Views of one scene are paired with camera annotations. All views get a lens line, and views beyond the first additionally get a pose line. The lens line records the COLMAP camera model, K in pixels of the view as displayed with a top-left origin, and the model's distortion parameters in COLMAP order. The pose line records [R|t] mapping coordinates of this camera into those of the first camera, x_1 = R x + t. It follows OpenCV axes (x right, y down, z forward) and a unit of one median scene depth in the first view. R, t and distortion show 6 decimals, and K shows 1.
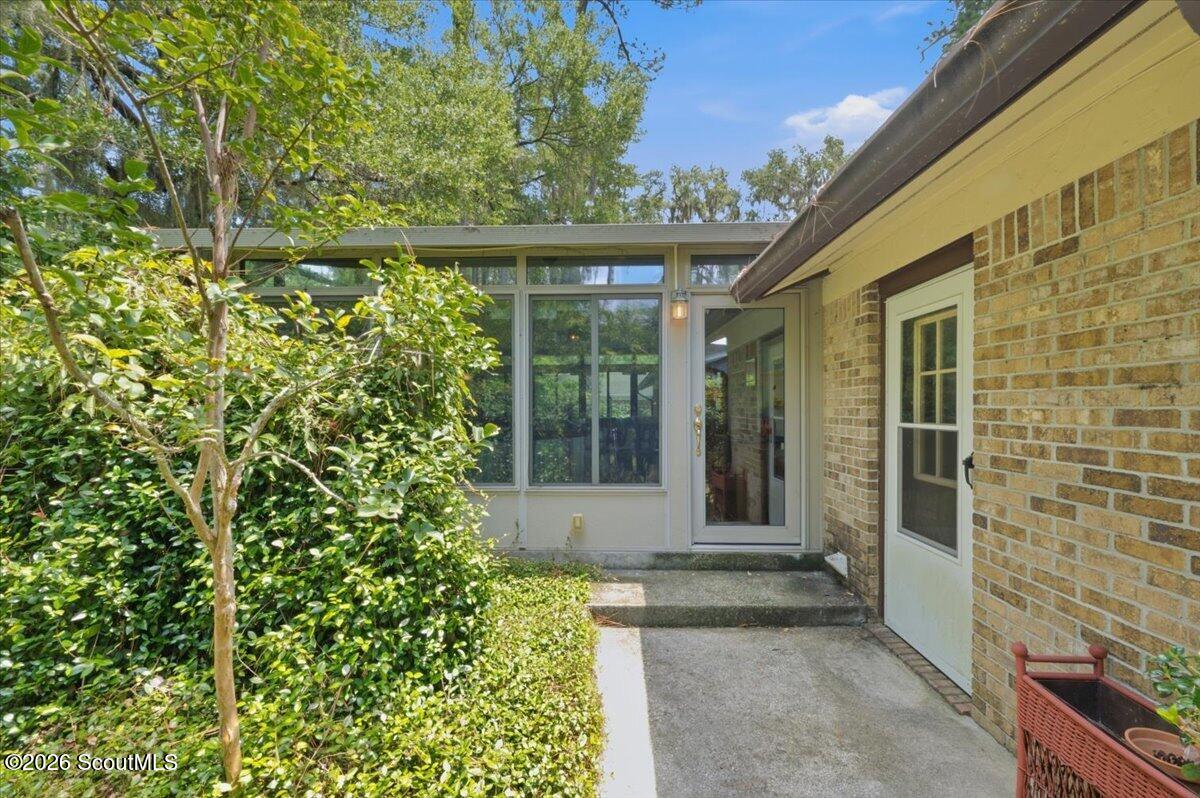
lens RADIAL K [[497.5, 0, 601.6], [0, 497.5, 410.7], [0, 0, 1]] dist [-0.000841, -0.000386]
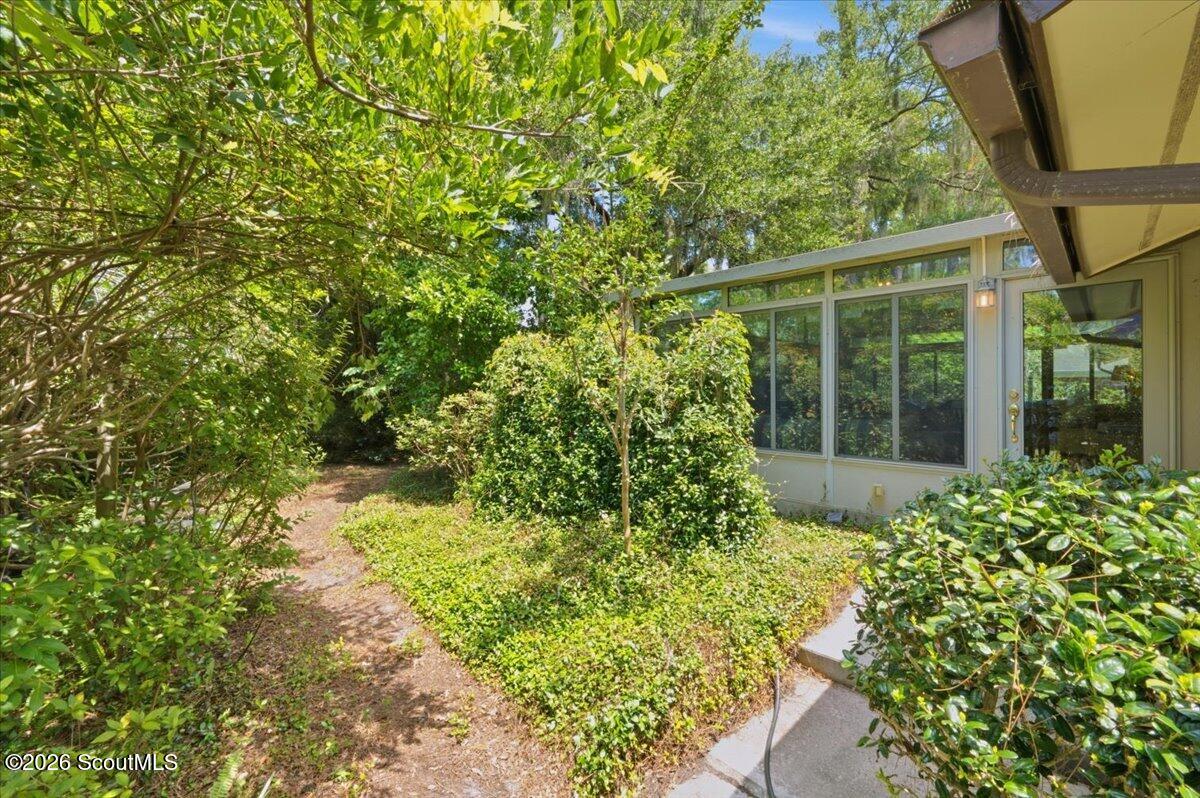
lens RADIAL K [[737.6, 0, 598.1], [0, 737.6, 393.3], [0, 0, 1]] dist [0.001160, -0.000093]
pose [[0.707701, 0.009862, -0.706444, 1.345812], [-0.002015, 0.999927, 0.011940, -0.046990], [0.706510, -0.007027, 0.707669, -1.302321]]
